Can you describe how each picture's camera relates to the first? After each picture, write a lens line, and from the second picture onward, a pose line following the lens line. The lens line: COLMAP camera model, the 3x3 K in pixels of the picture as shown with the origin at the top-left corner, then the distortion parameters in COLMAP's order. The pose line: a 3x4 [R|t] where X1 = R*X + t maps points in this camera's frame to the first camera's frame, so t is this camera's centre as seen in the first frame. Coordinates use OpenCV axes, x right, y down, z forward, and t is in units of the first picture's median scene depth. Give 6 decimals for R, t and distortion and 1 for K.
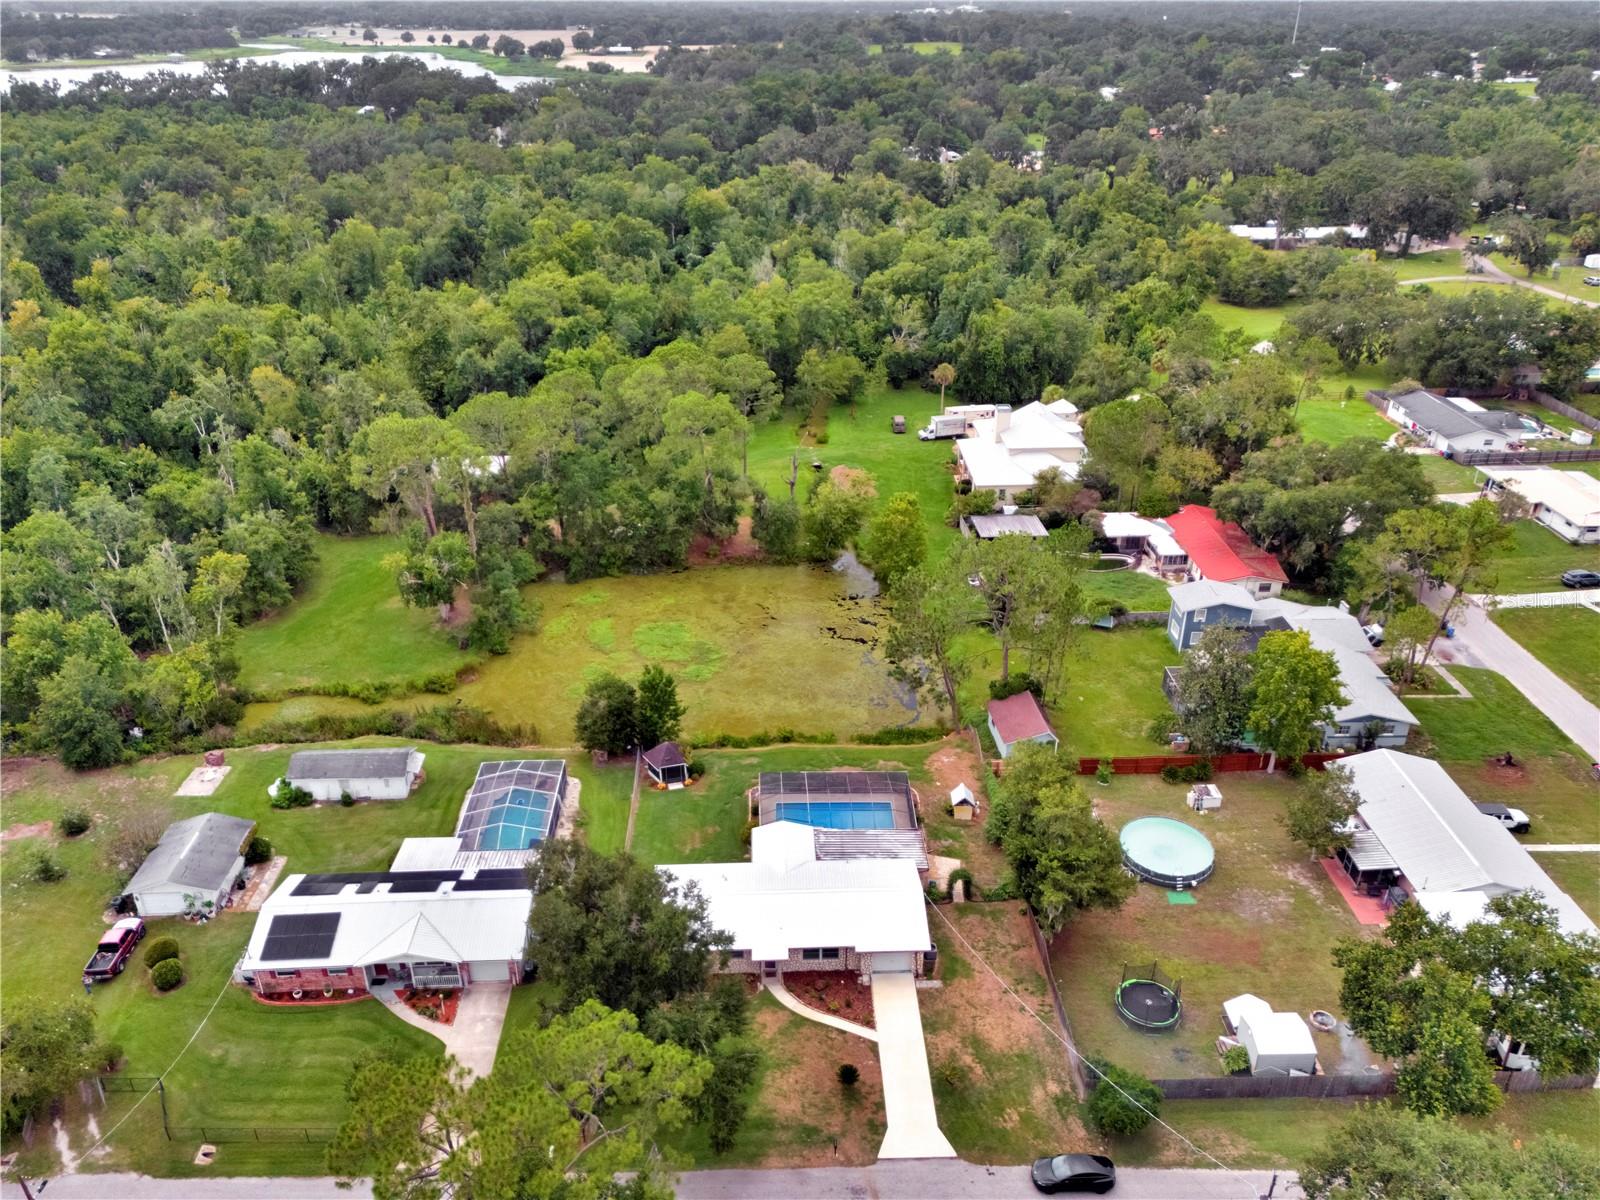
lens RADIAL K [[1169.0, 0, 805.2], [0, 1169.0, 606.7], [0, 0, 1]] dist [0.092809, -0.092252]
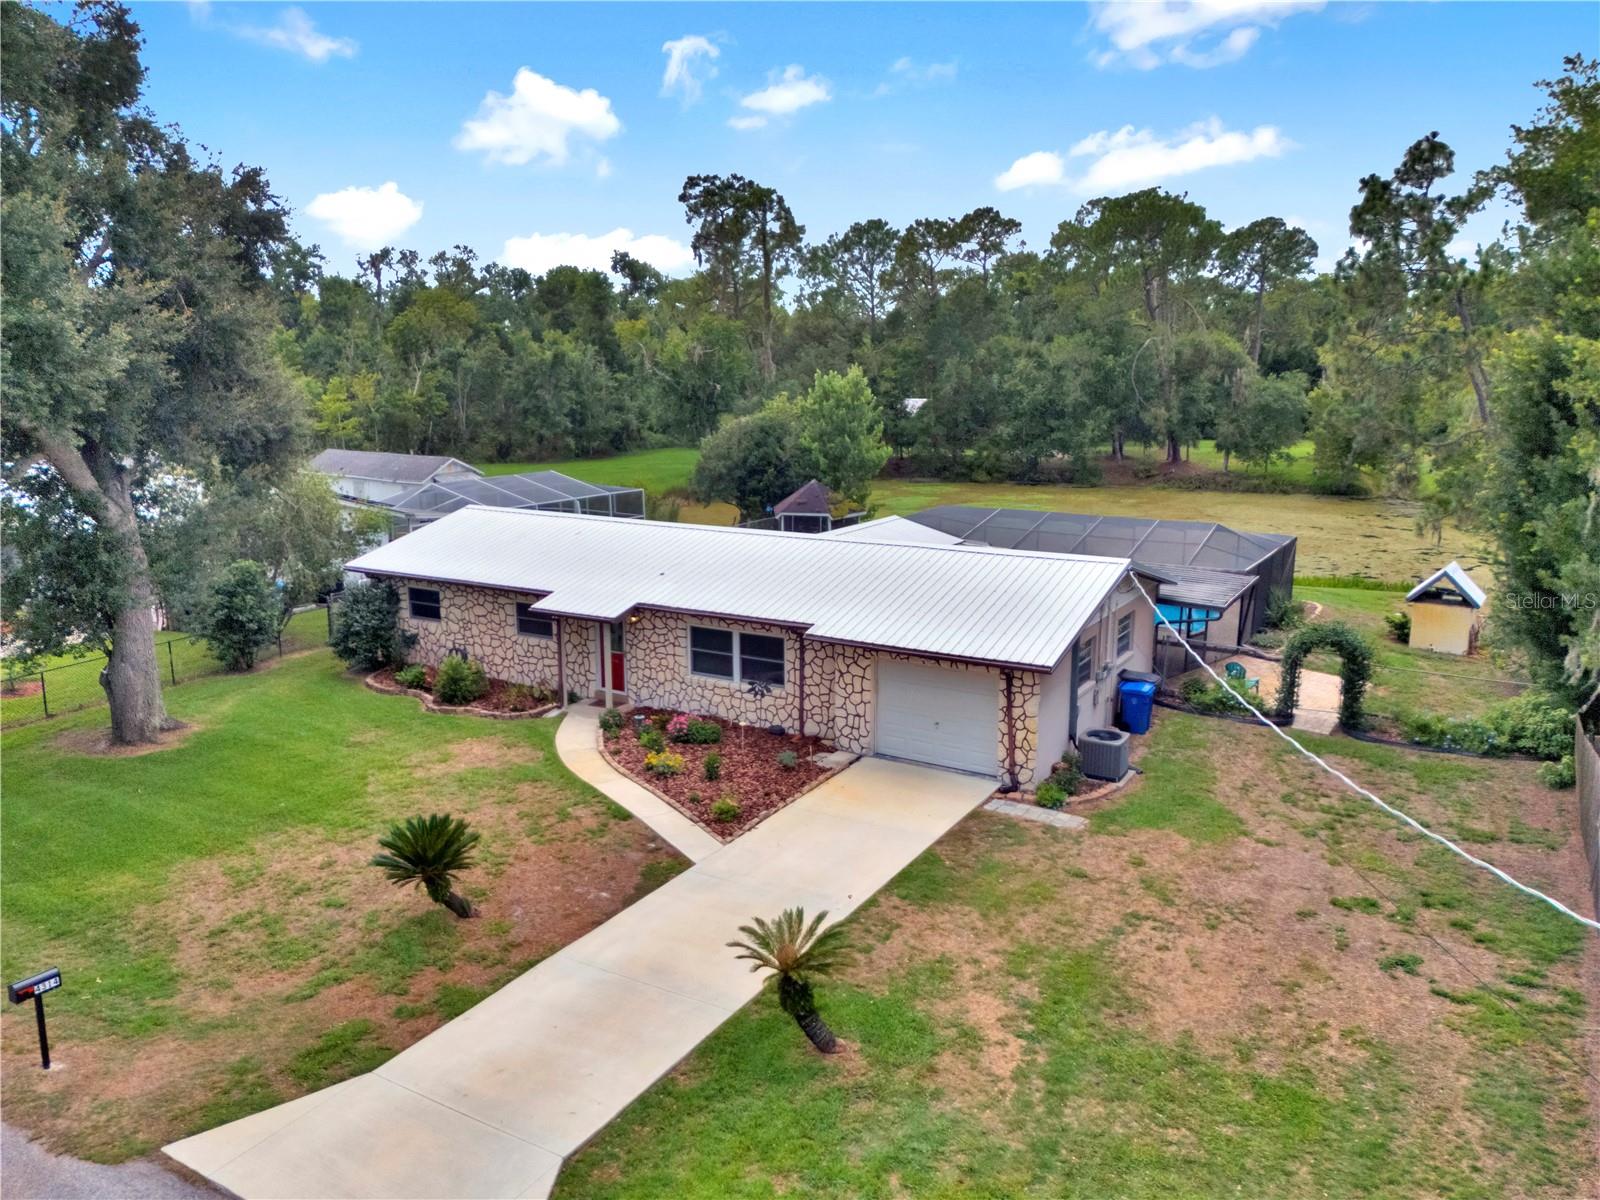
lens RADIAL K [[1169.0, 0, 805.2], [0, 1169.0, 606.7], [0, 0, 1]] dist [0.092809, -0.092252]
pose [[0.837506, 0.105552, -0.536137, 0.203640], [-0.248622, 0.947331, -0.201869, 0.352238], [0.486591, 0.302362, 0.819638, 0.771795]]
